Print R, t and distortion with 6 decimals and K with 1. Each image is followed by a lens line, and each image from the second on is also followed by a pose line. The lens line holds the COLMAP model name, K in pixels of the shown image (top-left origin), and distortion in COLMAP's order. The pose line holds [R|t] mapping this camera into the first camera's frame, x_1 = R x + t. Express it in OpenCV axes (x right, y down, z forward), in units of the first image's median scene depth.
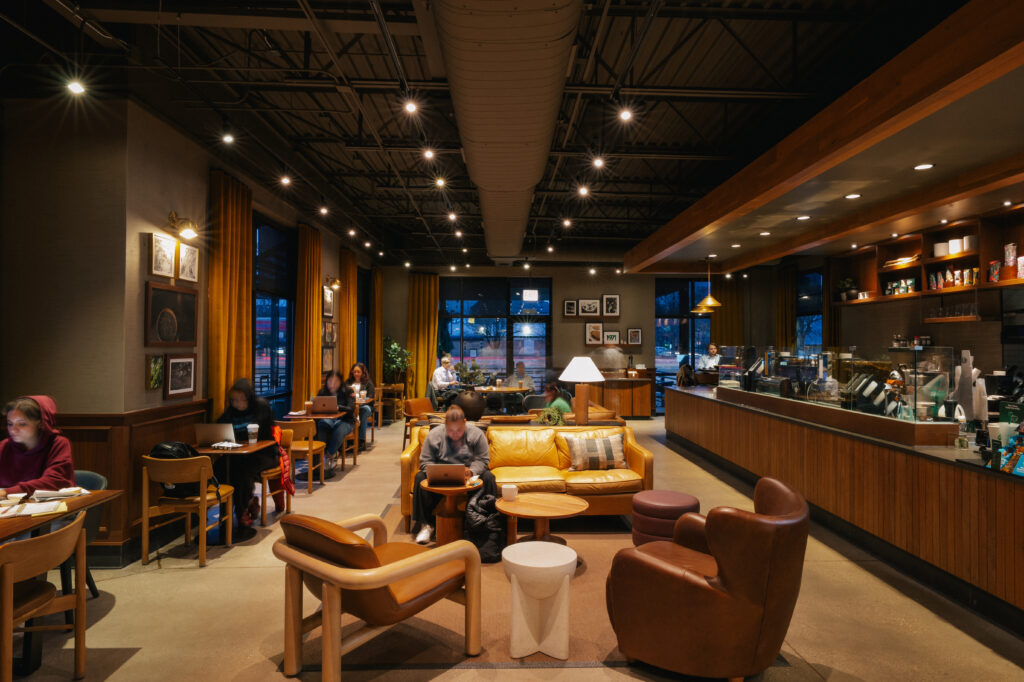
lens RADIAL K [[596.1, 0, 512.0], [0, 596.1, 341.0], [0, 0, 1]] dist [0.000782, 0.000135]
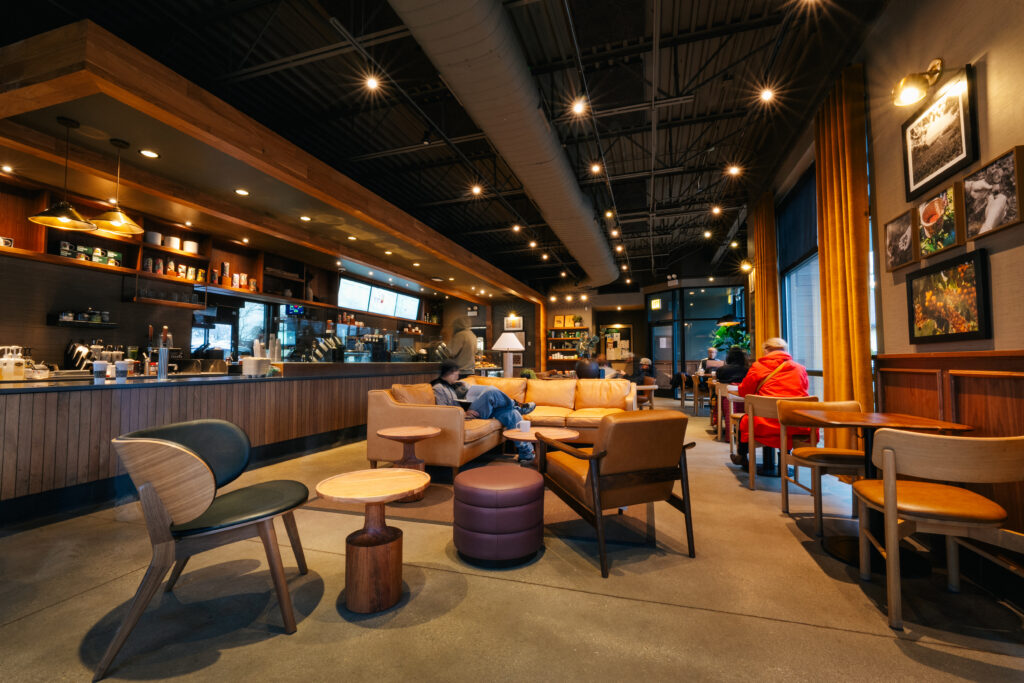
lens RADIAL K [[422.4, 0, 512.0], [0, 422.4, 341.5], [0, 0, 1]] dist [-0.002617, -0.000354]
pose [[-0.942666, 0.015364, 0.333383, -0.123107], [-0.005300, 0.998125, -0.060986, 0.058396], [-0.333694, -0.059256, -0.940817, 1.038331]]
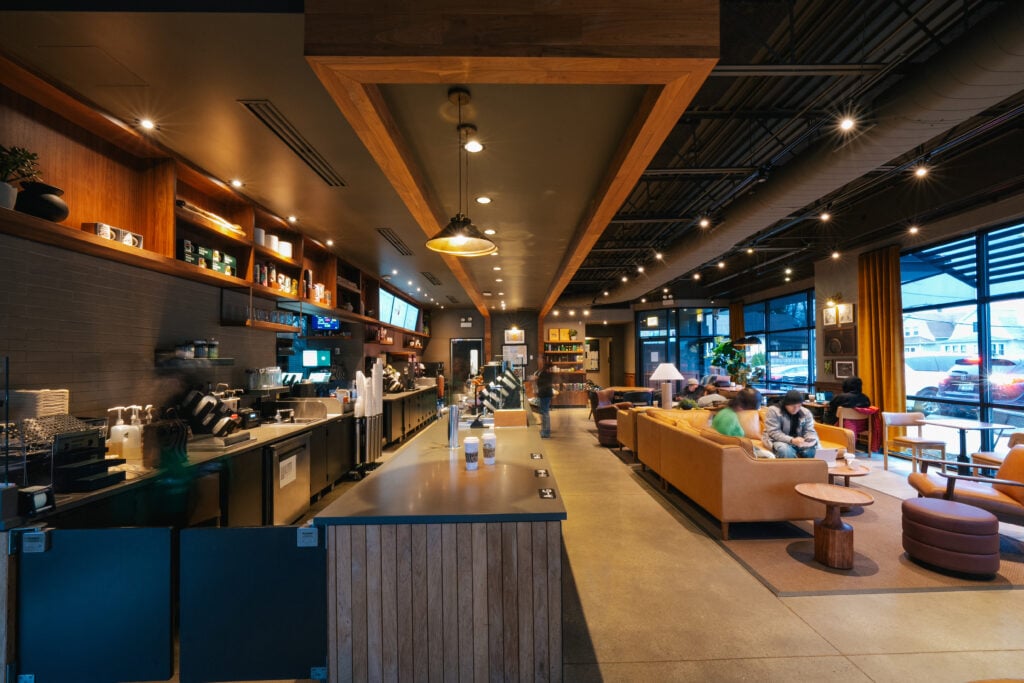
lens RADIAL K [[421.8, 0, 512.0], [0, 421.8, 341.5], [0, 0, 1]] dist [0.000142, -0.000042]
pose [[-0.999725, 0.006702, 0.022453, 0.244877], [0.005370, 0.998253, -0.058835, 0.017444], [-0.022808, -0.058698, -0.998015, 1.074317]]
